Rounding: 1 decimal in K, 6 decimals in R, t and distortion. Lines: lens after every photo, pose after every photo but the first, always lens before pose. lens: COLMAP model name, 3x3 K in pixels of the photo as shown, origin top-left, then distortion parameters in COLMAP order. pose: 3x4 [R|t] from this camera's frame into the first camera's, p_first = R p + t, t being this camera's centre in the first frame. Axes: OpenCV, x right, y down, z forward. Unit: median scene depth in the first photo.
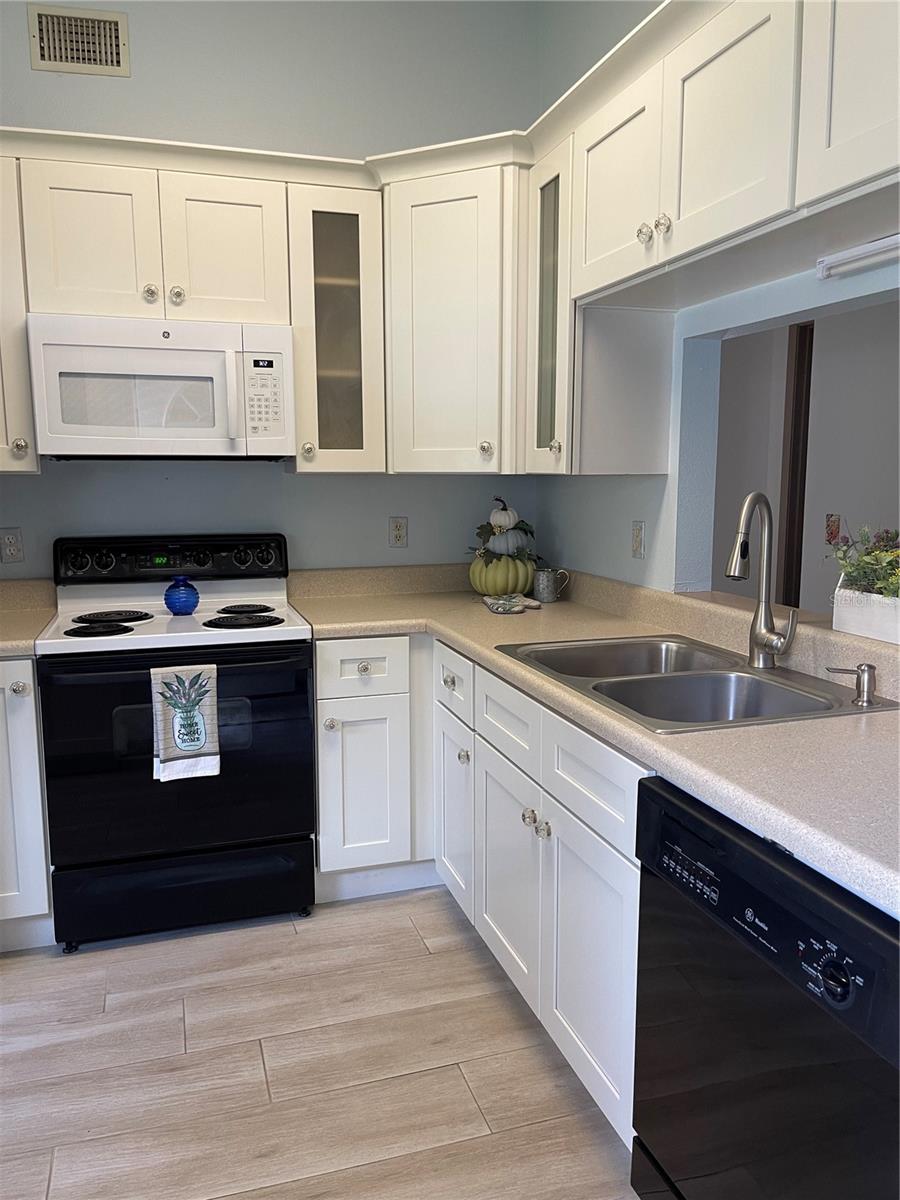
lens RADIAL K [[908.8, 0, 452.6], [0, 908.8, 604.9], [0, 0, 1]] dist [0.065497, -0.090451]
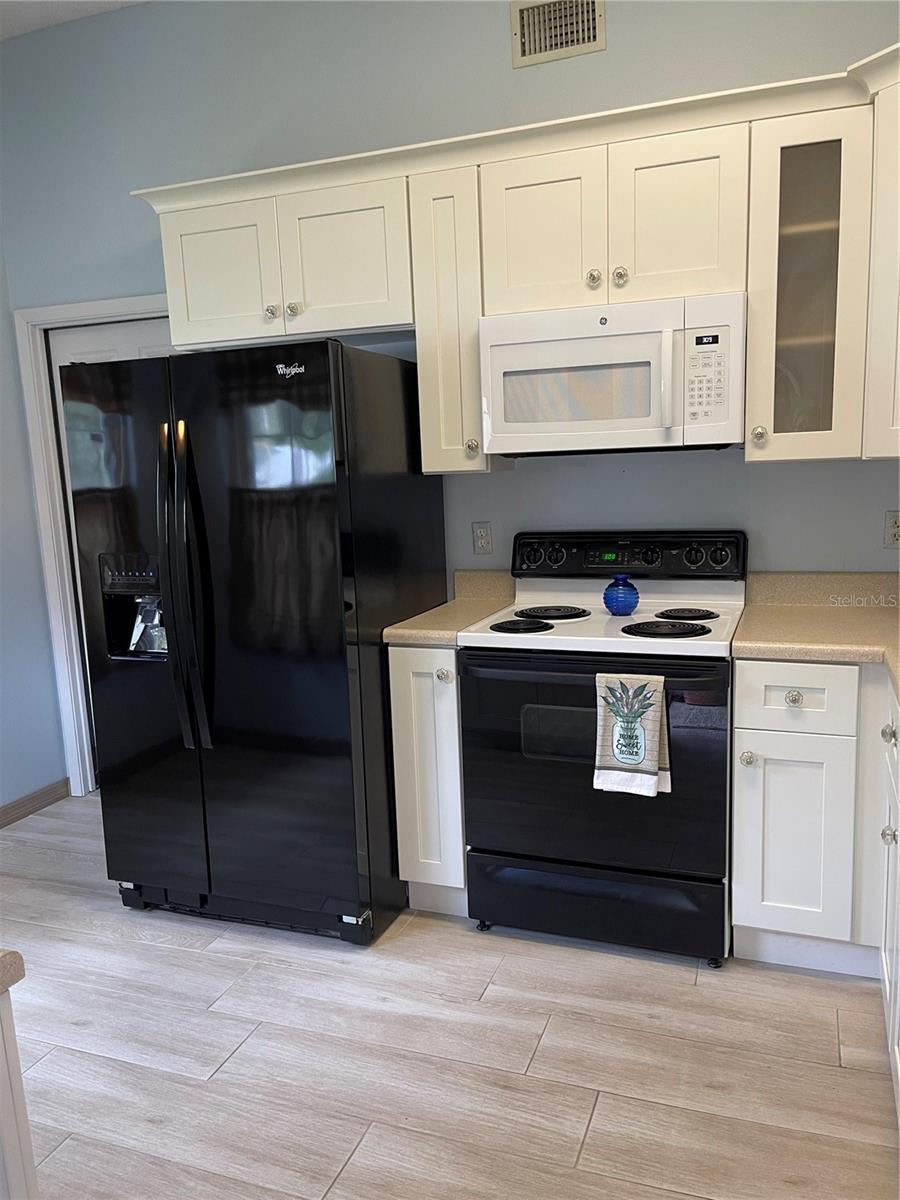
lens RADIAL K [[908.8, 0, 451.8], [0, 908.8, 611.5], [0, 0, 1]] dist [0.065497, -0.090451]
pose [[0.784363, 0.076524, -0.615564, 0.165010], [-0.055625, 0.997040, 0.053069, -0.036561], [0.617803, -0.007385, 0.786298, 0.155254]]
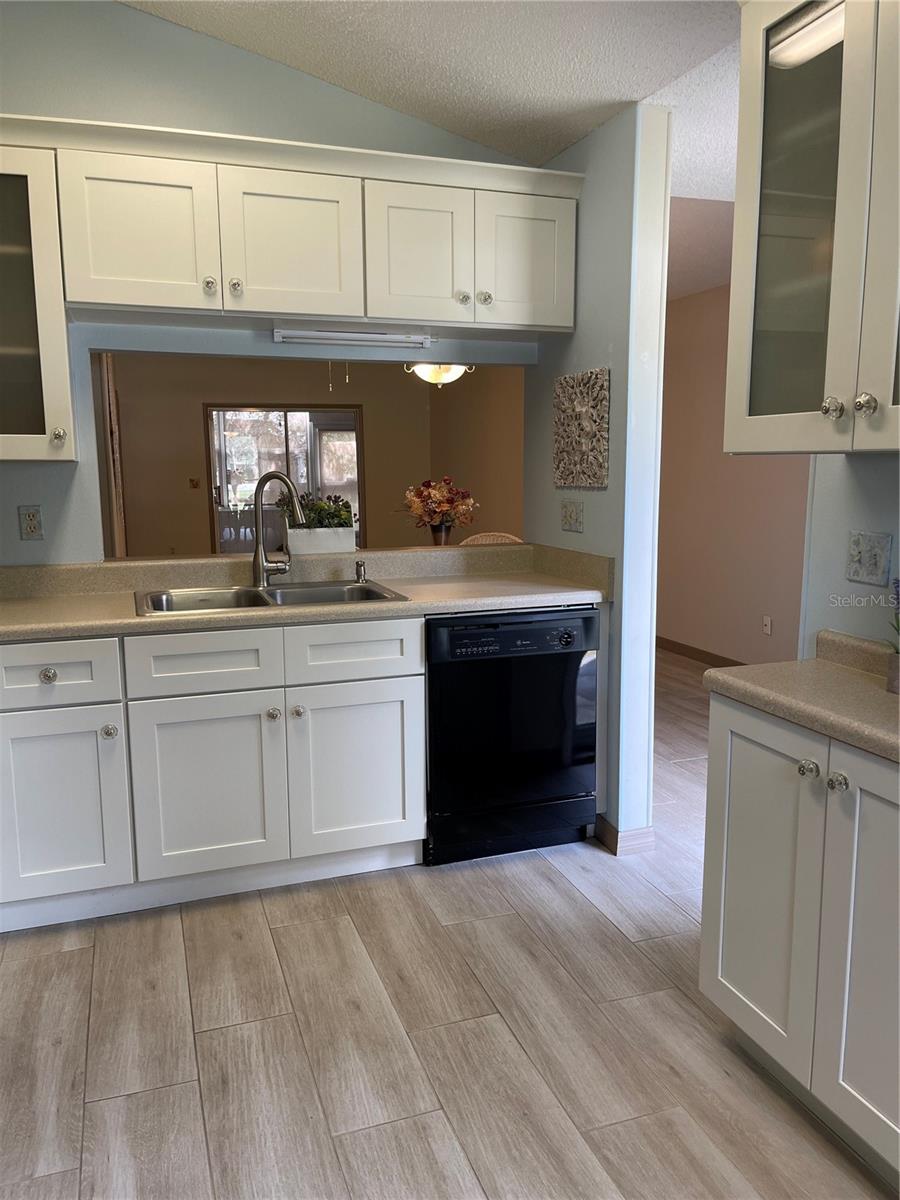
lens RADIAL K [[908.8, 0, 444.5], [0, 908.8, 599.6], [0, 0, 1]] dist [0.065497, -0.090451]
pose [[-0.025987, -0.144540, 0.989158, -0.915510], [0.155373, 0.976883, 0.146828, -0.068685], [-0.987514, 0.157504, -0.002928, 0.540854]]
